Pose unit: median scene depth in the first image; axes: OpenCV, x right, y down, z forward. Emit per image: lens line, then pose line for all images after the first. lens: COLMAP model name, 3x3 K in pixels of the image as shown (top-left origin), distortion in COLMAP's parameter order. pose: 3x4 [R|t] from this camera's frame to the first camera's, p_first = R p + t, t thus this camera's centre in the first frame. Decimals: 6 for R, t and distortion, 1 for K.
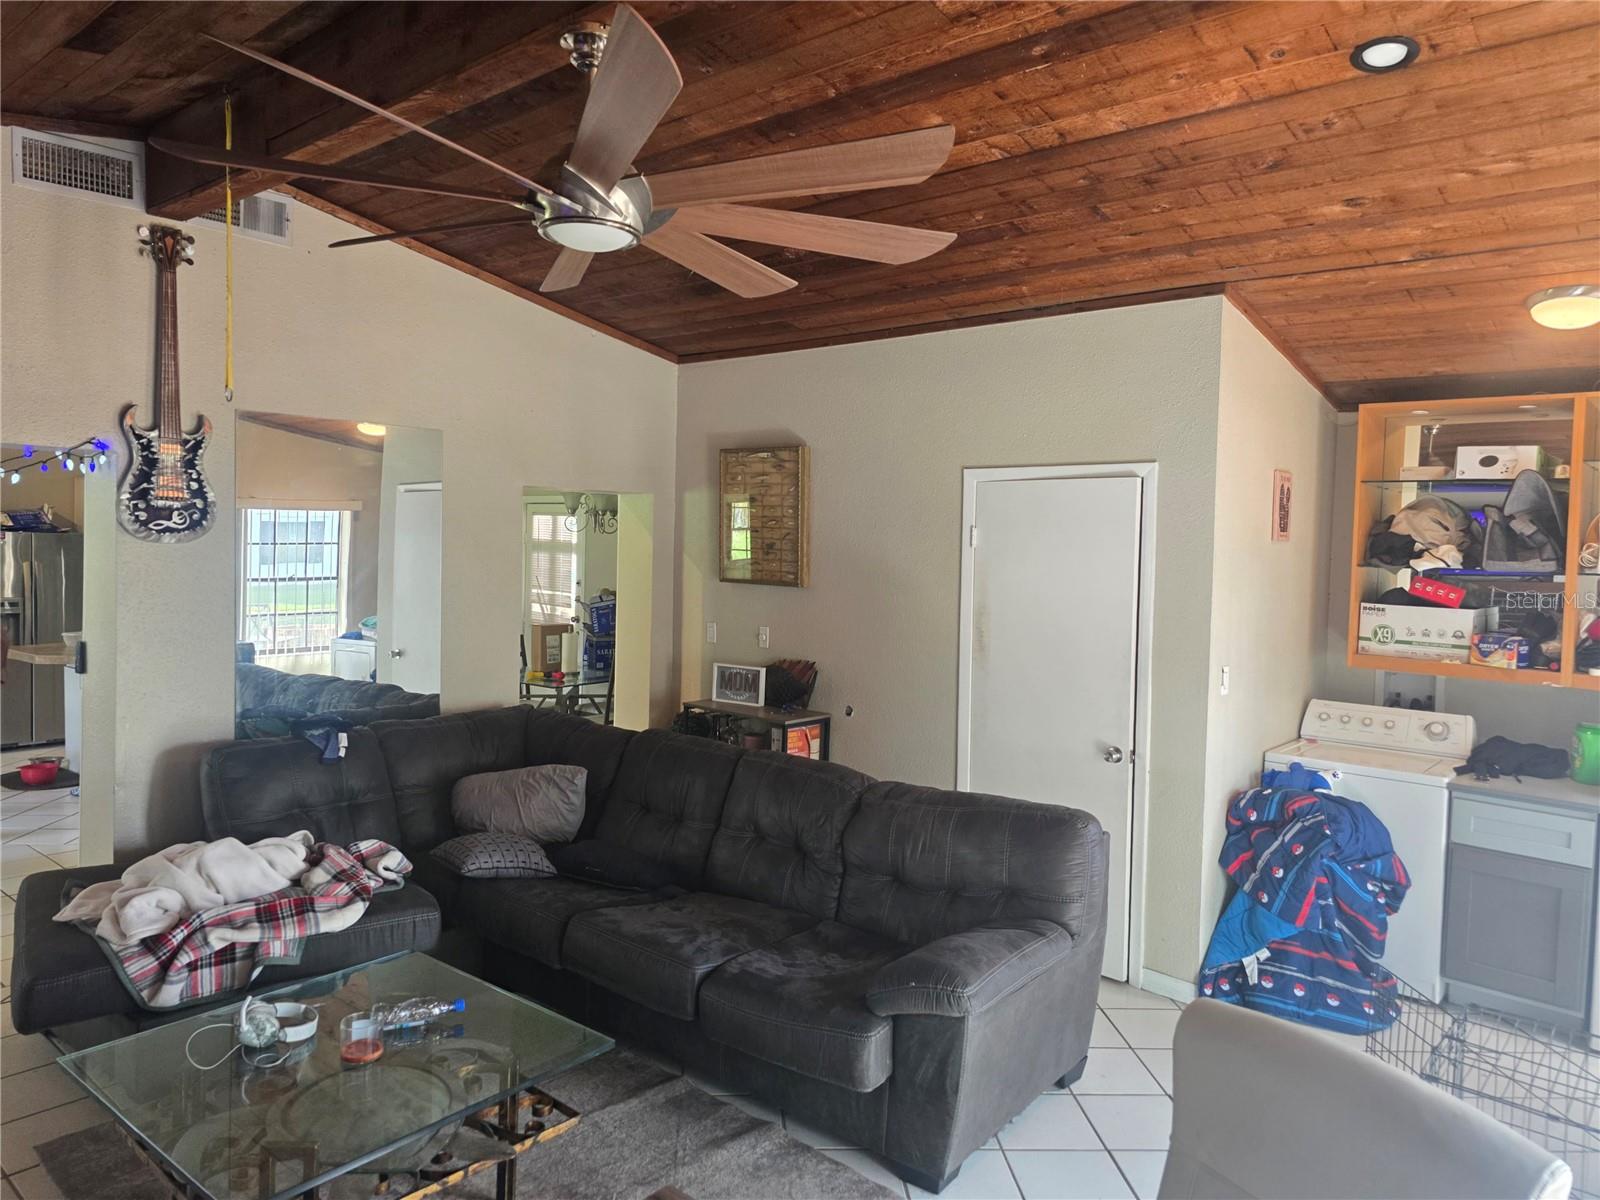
lens RADIAL K [[1093.2, 0, 794.6], [0, 1093.2, 582.6], [0, 0, 1]] dist [0.066112, -0.062201]
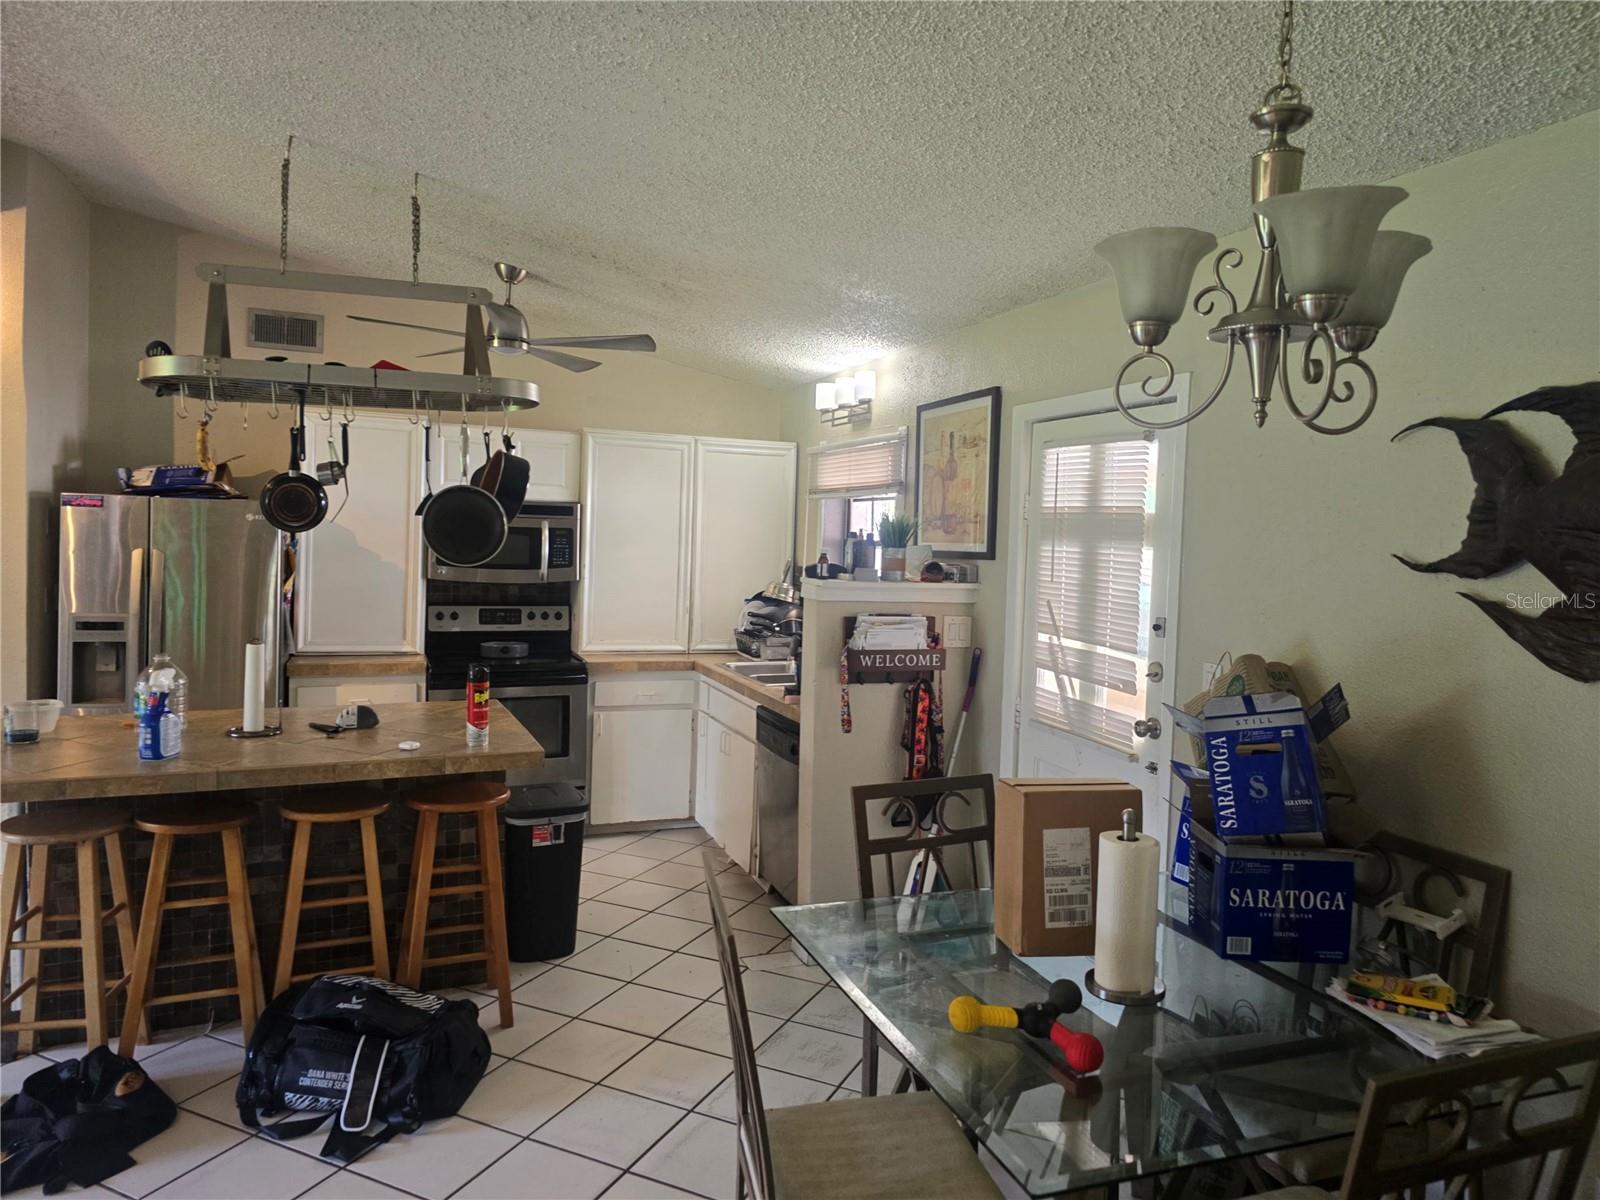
lens RADIAL K [[1093.2, 0, 803.8], [0, 1093.2, 592.0], [0, 0, 1]] dist [0.066112, -0.062201]
pose [[0.878716, 0.025700, -0.476652, -0.127041], [-0.023691, 0.999667, 0.010225, -0.011789], [0.476756, 0.002307, 0.879032, 0.623303]]
